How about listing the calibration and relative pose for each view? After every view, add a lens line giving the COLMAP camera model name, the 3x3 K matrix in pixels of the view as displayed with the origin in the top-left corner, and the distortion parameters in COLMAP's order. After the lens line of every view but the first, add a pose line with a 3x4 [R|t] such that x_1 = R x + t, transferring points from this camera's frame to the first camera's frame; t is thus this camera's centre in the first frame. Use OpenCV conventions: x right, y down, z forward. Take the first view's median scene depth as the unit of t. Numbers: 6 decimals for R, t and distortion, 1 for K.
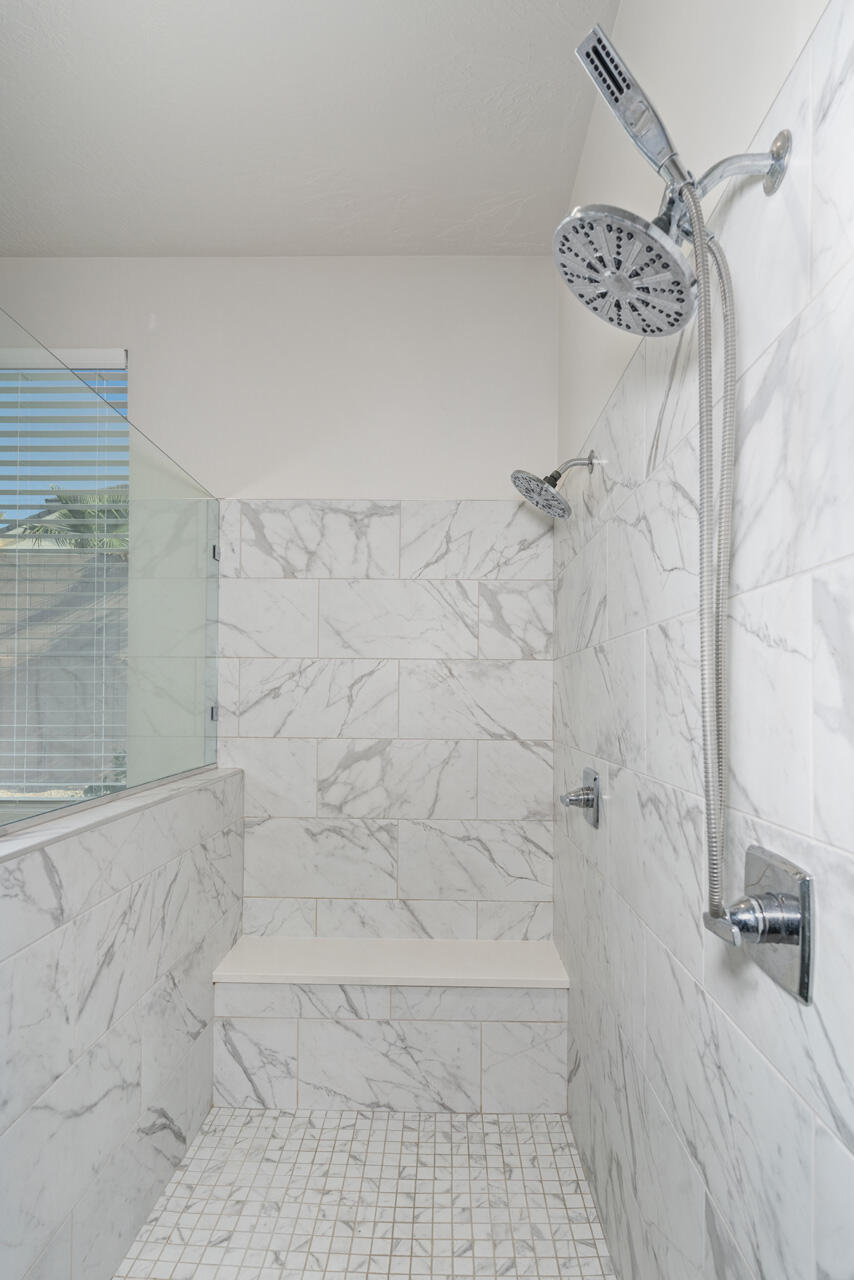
lens RADIAL K [[651.5, 0, 424.2], [0, 651.5, 689.3], [0, 0, 1]] dist [-0.003061, -0.001201]
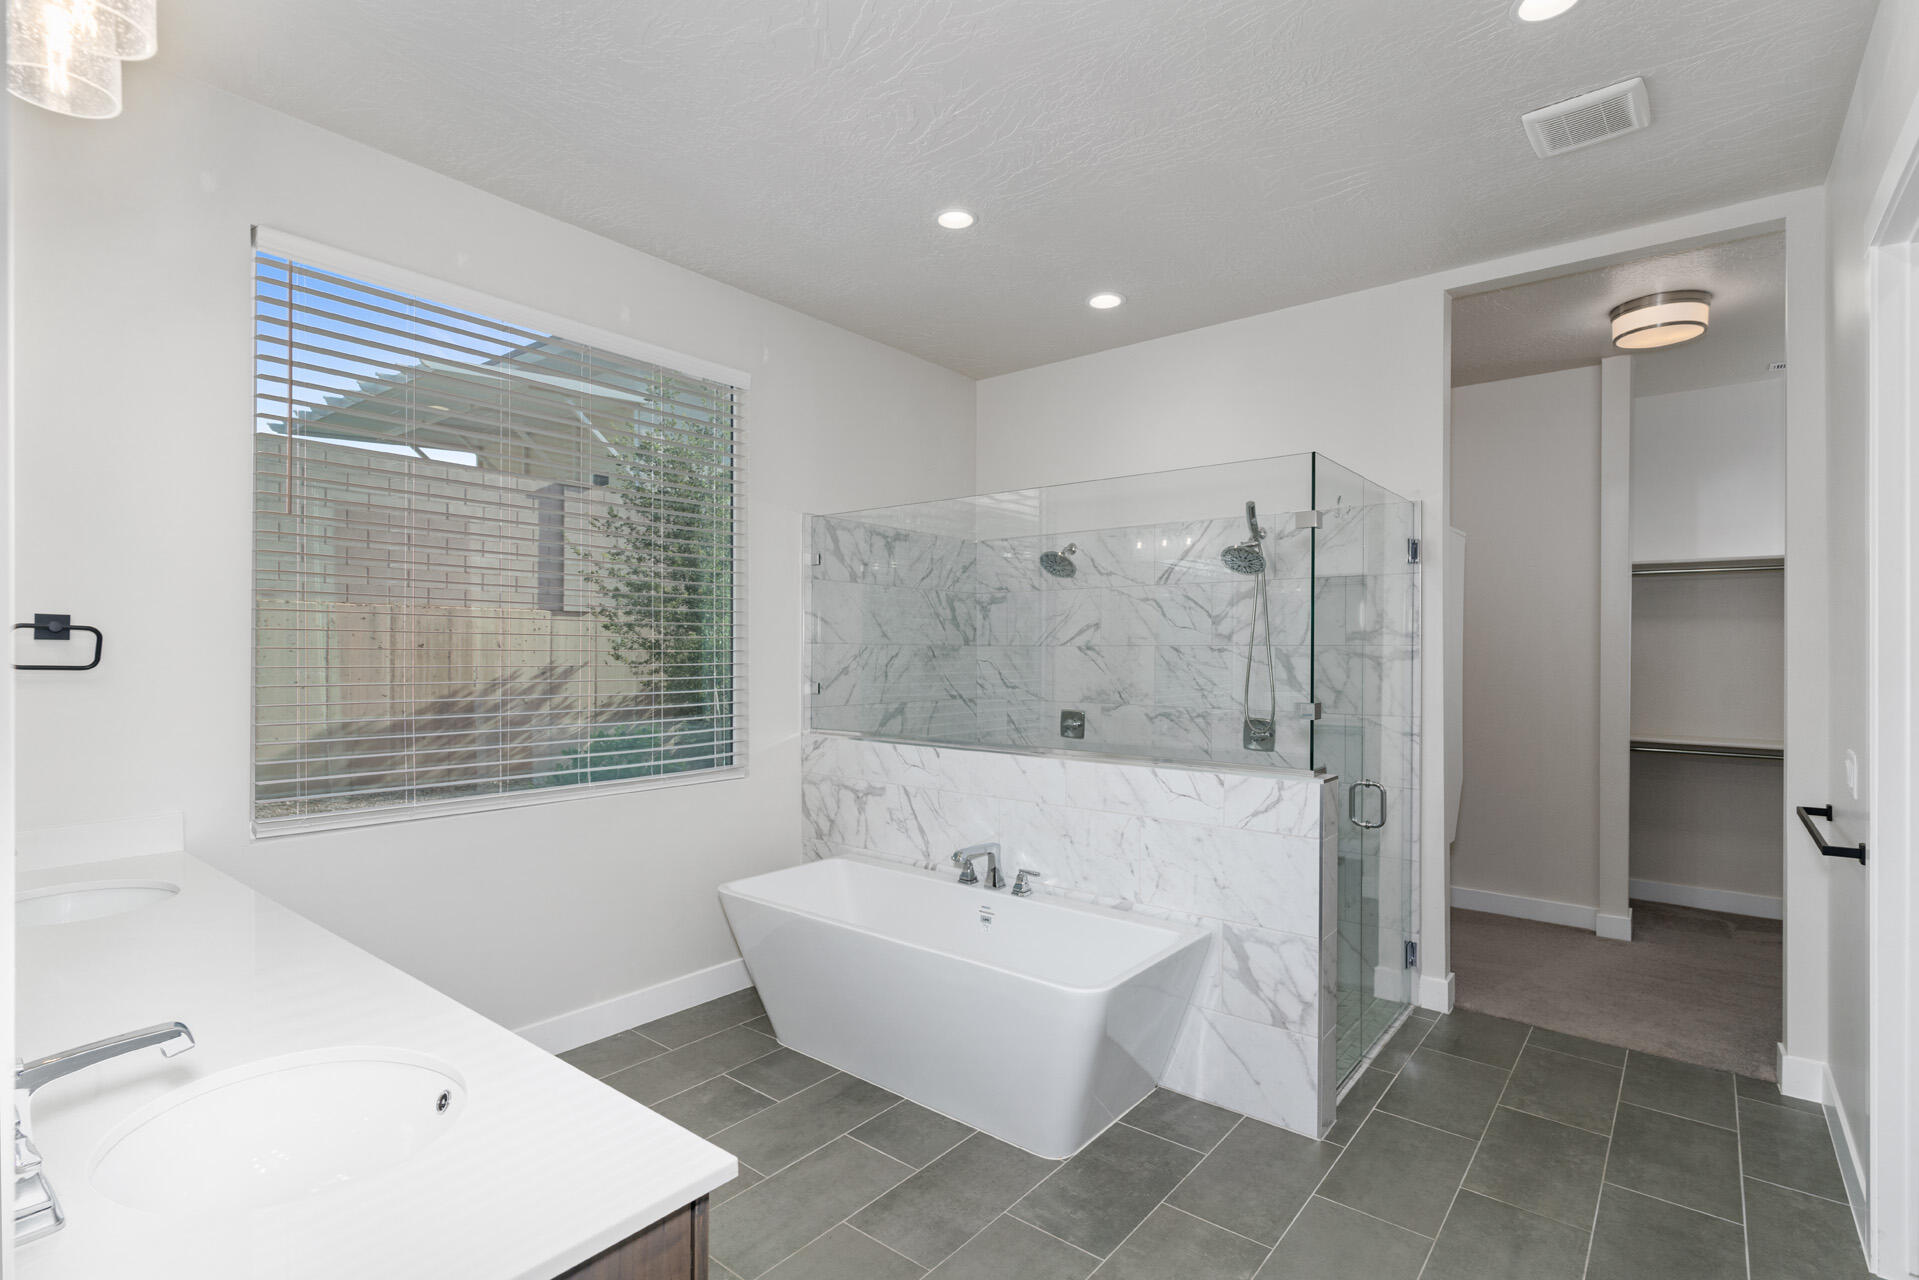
lens RADIAL K [[919.7, 0, 959.5], [0, 919.7, 640.0], [0, 0, 1]] dist [-0.000270, -0.000388]
pose [[0.606179, 0.005311, 0.795310, -1.551407], [-0.010768, 0.999941, 0.001530, -0.061152], [-0.795255, -0.009491, 0.606201, -0.283834]]
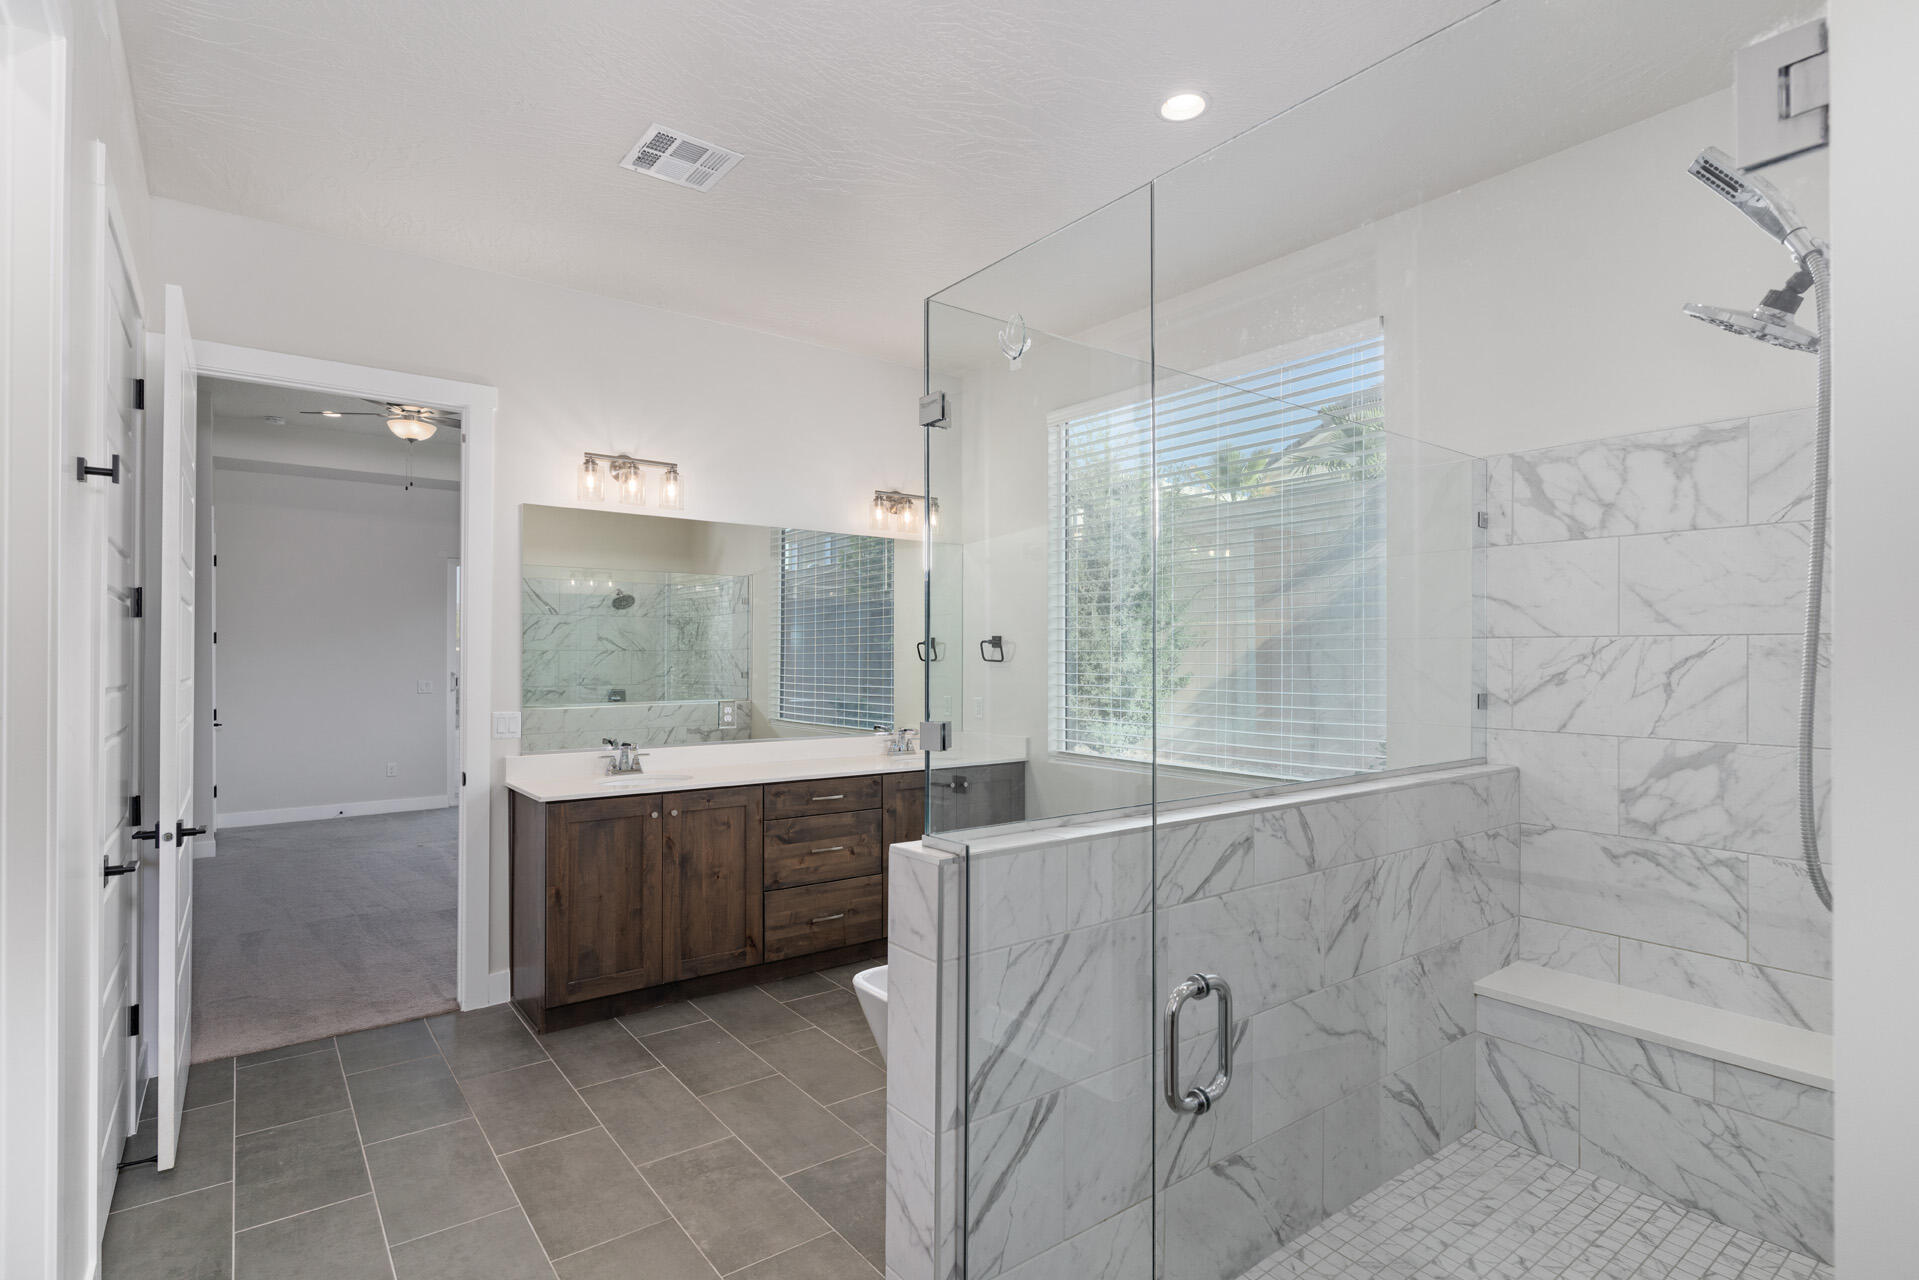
lens RADIAL K [[952.1, 0, 965.4], [0, 952.1, 651.3], [0, 0, 1]] dist [0.001278, 0.000678]
pose [[0.632578, -0.009178, -0.774442, 0.235837], [0.010022, 0.999943, -0.003665, -0.033135], [0.774432, -0.005443, 0.632634, -0.360726]]
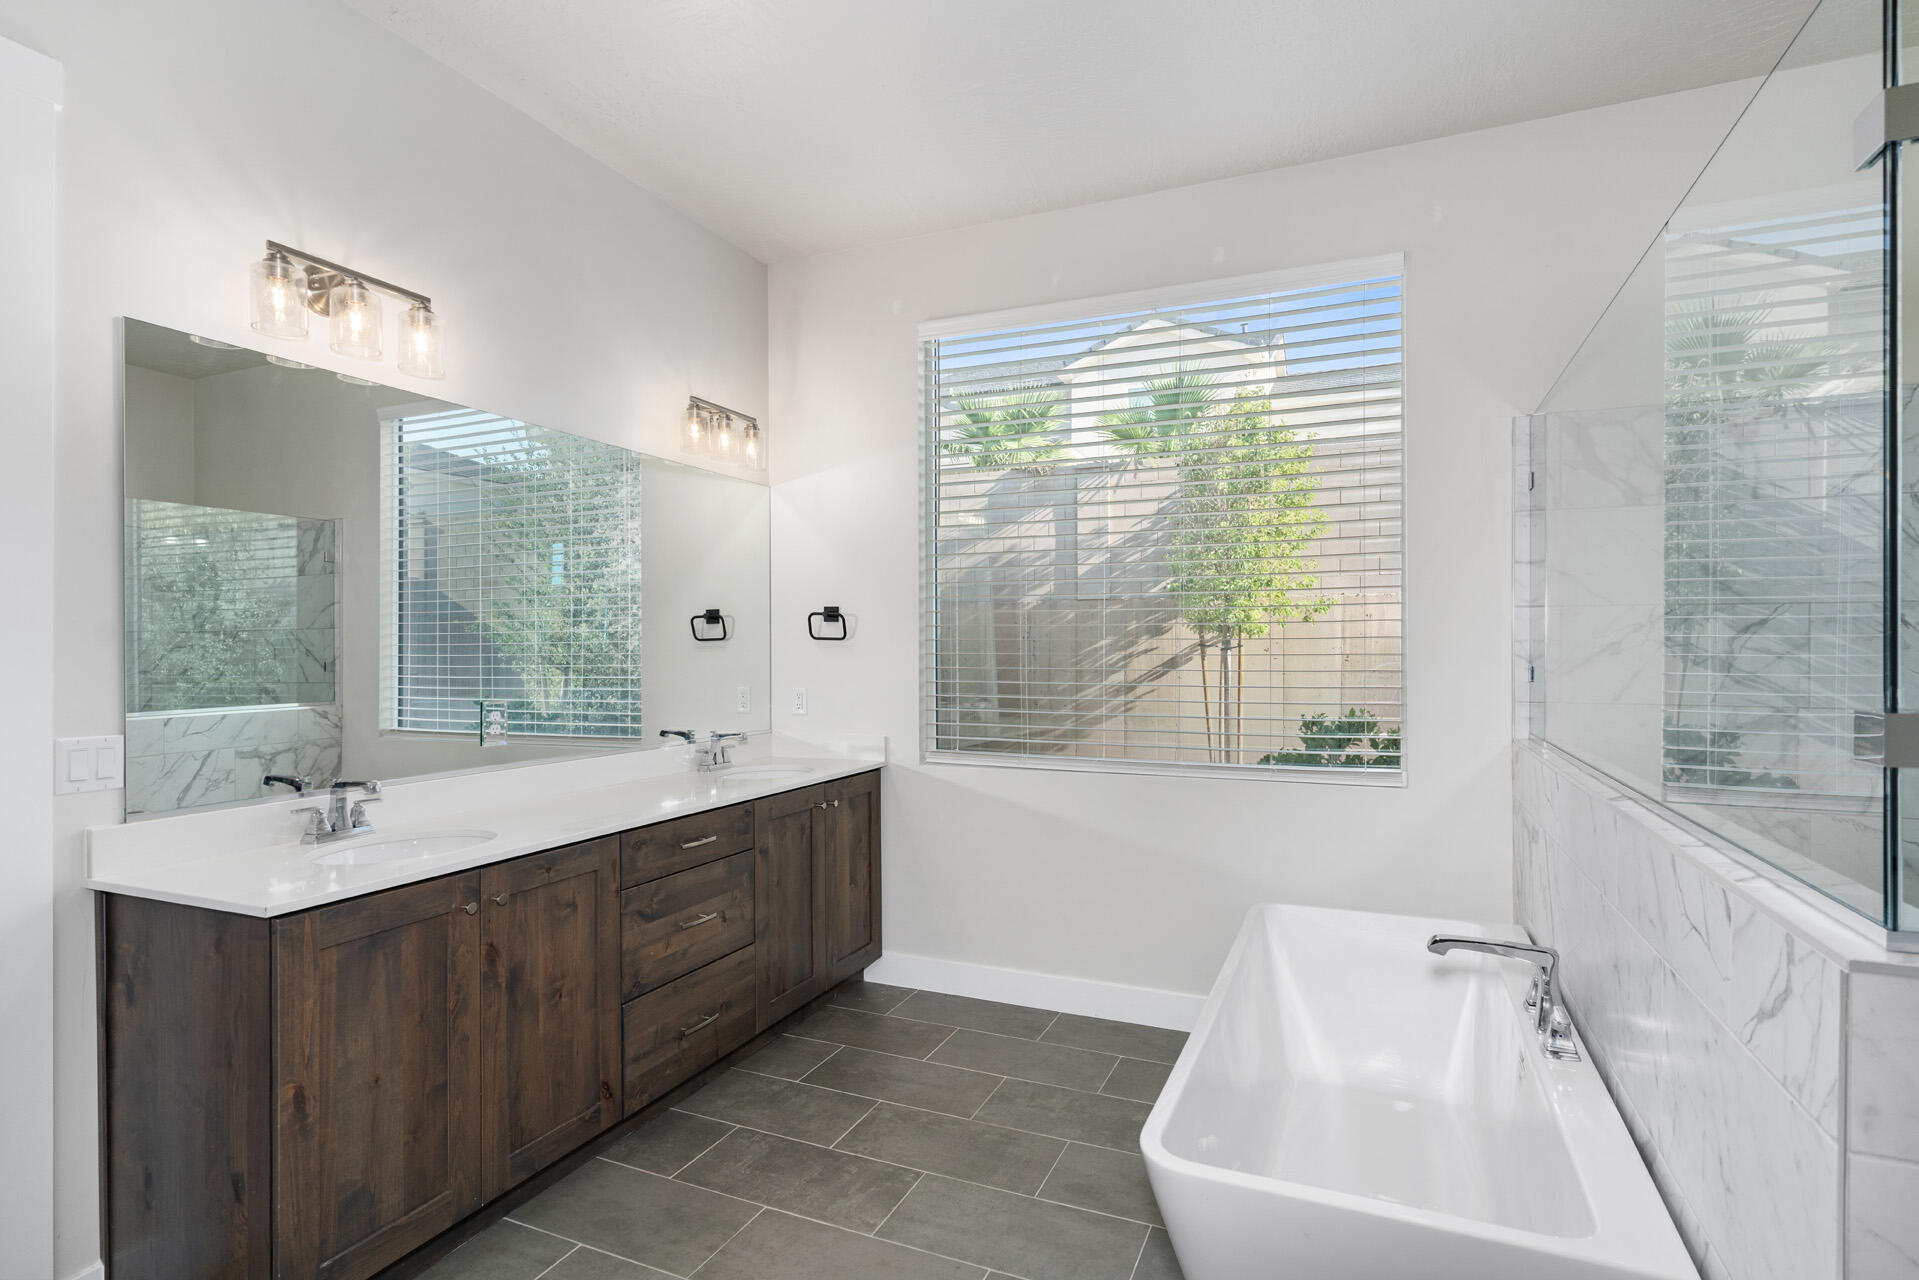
lens RADIAL K [[964.8, 0, 962.4], [0, 964.8, 648.9], [0, 0, 1]] dist [0.026630, -0.012161]
pose [[0.928967, -0.008284, -0.370069, -0.536031], [0.013011, 0.999863, 0.010278, -0.017273], [0.369933, -0.014363, 0.928948, -0.425383]]
